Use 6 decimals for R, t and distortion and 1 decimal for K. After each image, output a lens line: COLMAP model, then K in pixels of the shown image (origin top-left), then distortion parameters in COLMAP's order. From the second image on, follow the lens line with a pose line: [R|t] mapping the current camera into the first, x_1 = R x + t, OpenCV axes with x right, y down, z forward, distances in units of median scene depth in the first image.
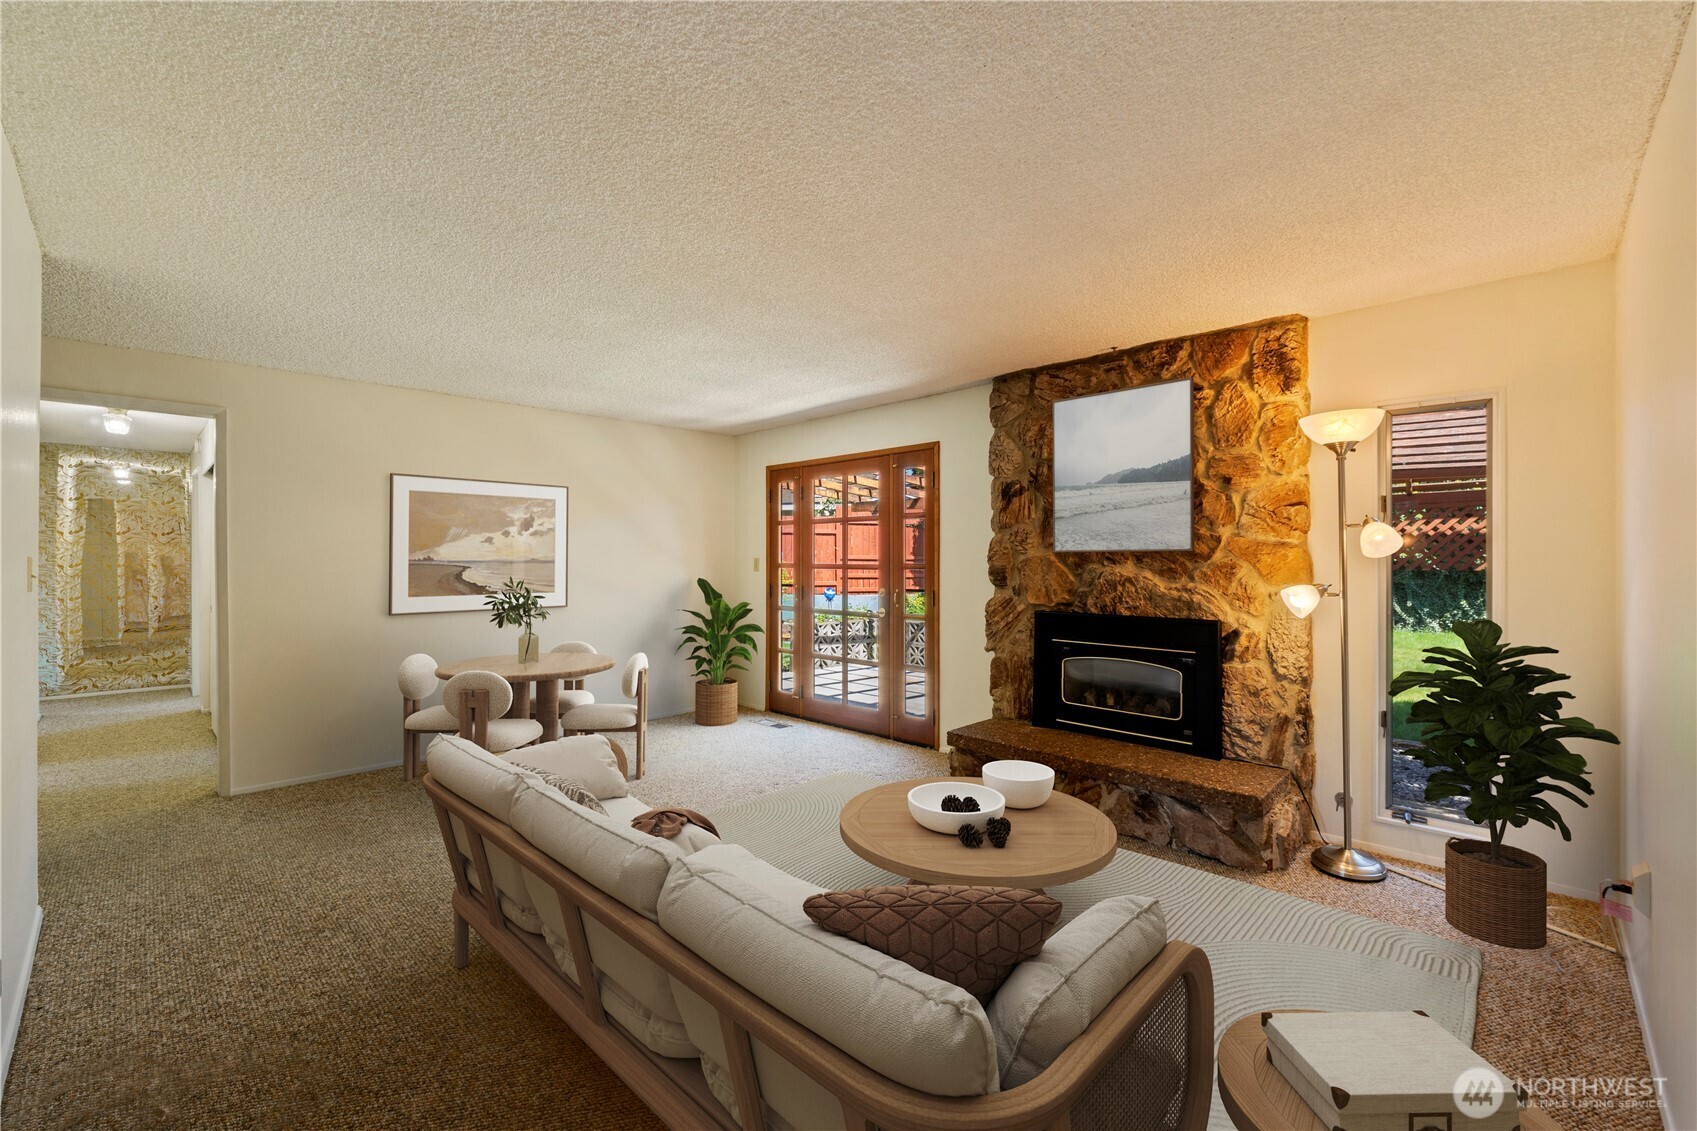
lens RADIAL K [[705.8, 0, 861.2], [0, 705.8, 563.0], [0, 0, 1]] dist [-0.006228, -0.000388]
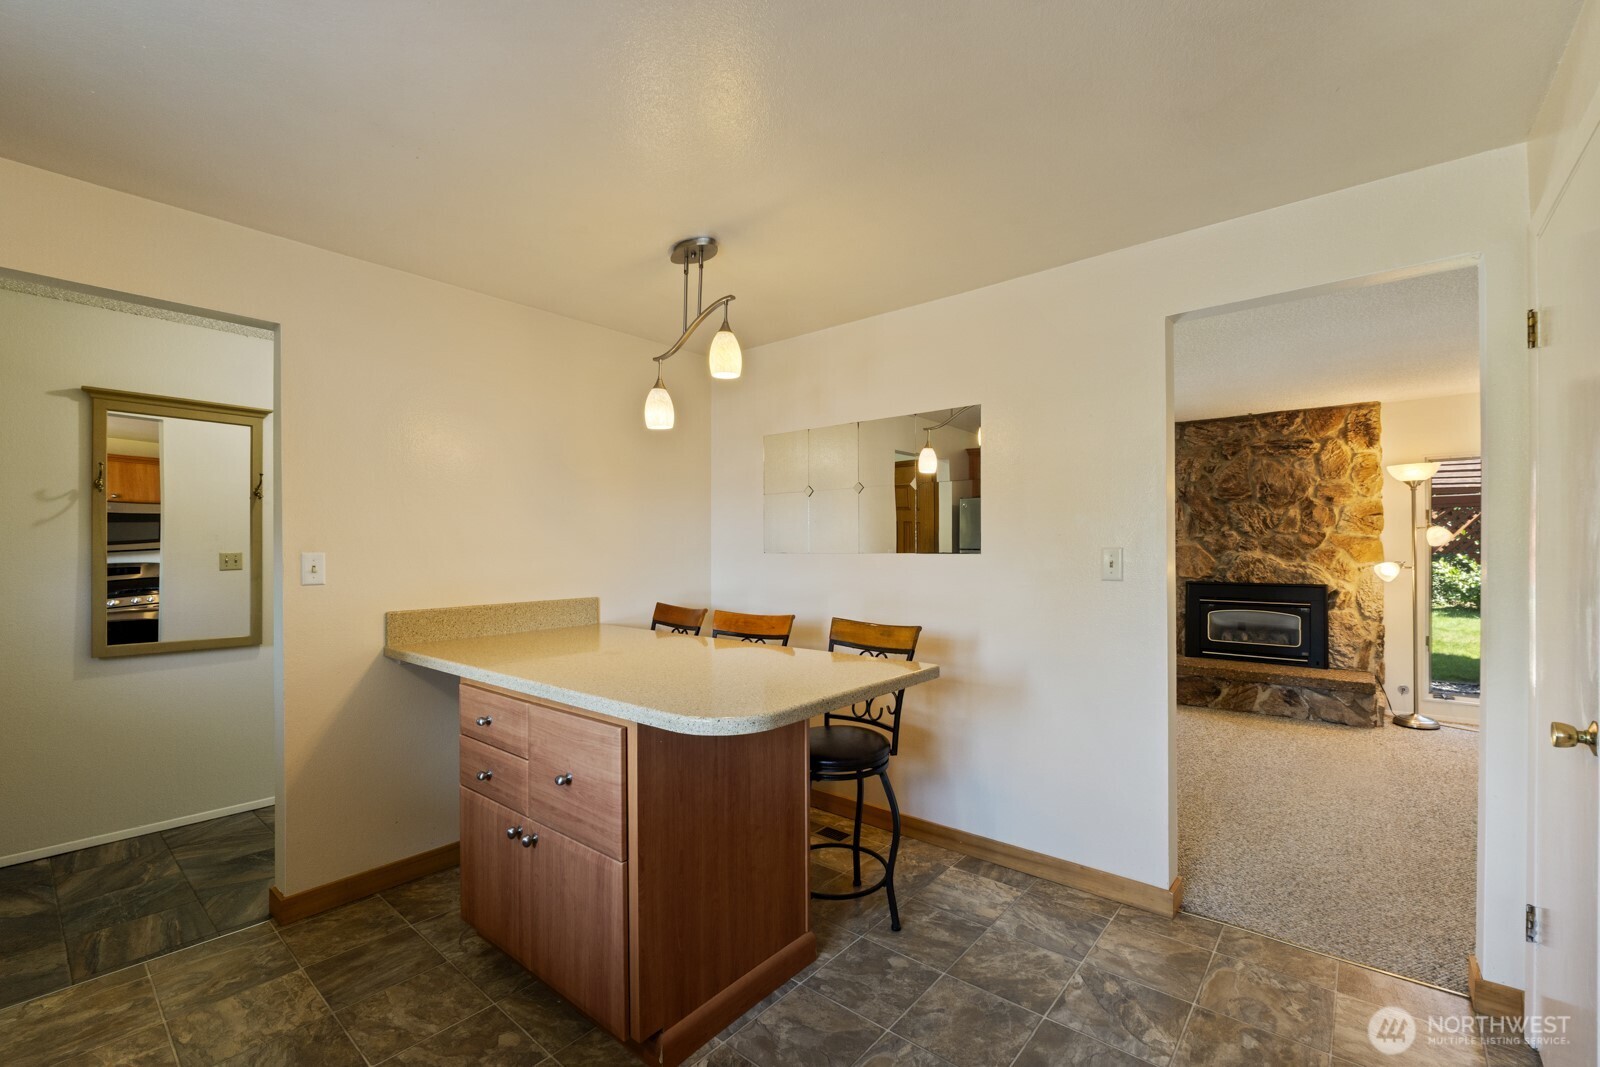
lens RADIAL K [[678.3, 0, 804.3], [0, 678.3, 551.6], [0, 0, 1]] dist [-0.015239, -0.000227]
pose [[0.997806, -0.005638, 0.065969, -0.798988], [0.005417, 0.999979, 0.003523, -0.007279], [-0.065987, -0.003158, 0.997815, -0.476506]]
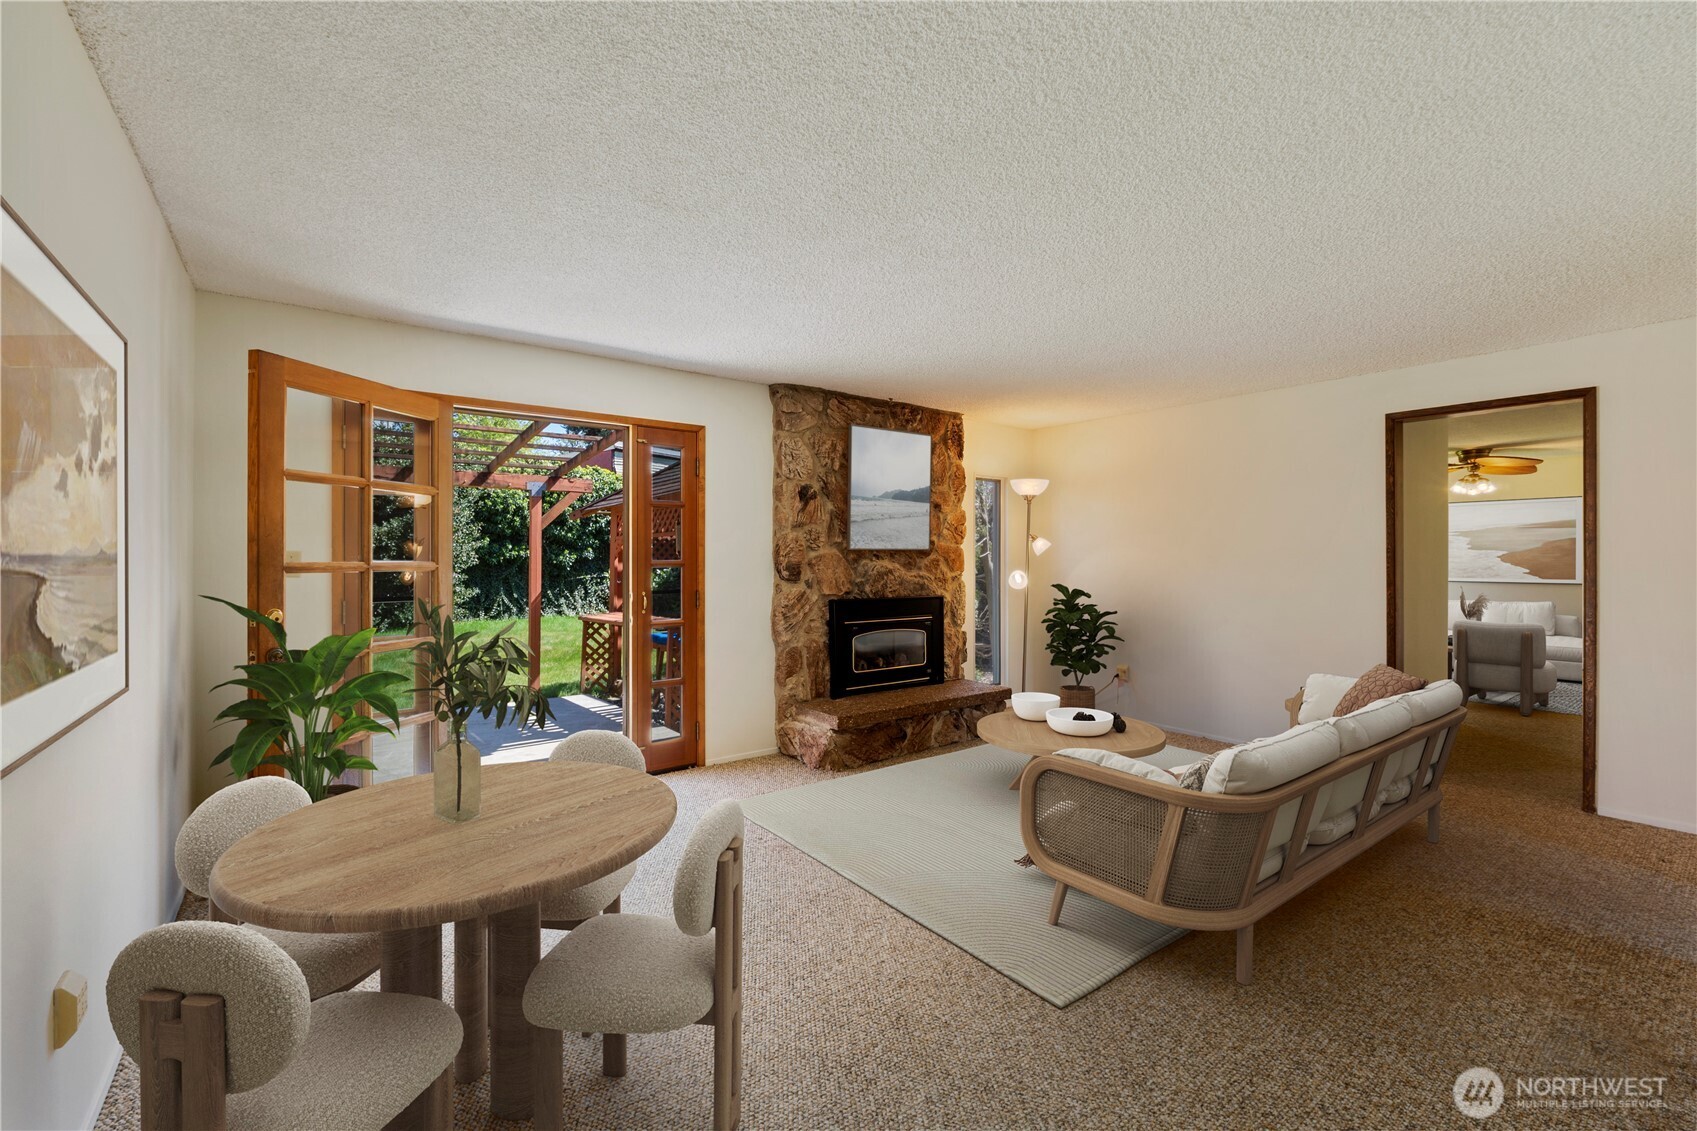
lens RADIAL K [[705.8, 0, 861.2], [0, 705.8, 563.0], [0, 0, 1]] dist [-0.006228, -0.000388]
pose [[0.154780, -0.006169, 0.987930, -1.059677], [0.004572, 0.999974, 0.005528, 0.000816], [-0.987938, 0.003661, 0.154804, 0.917983]]
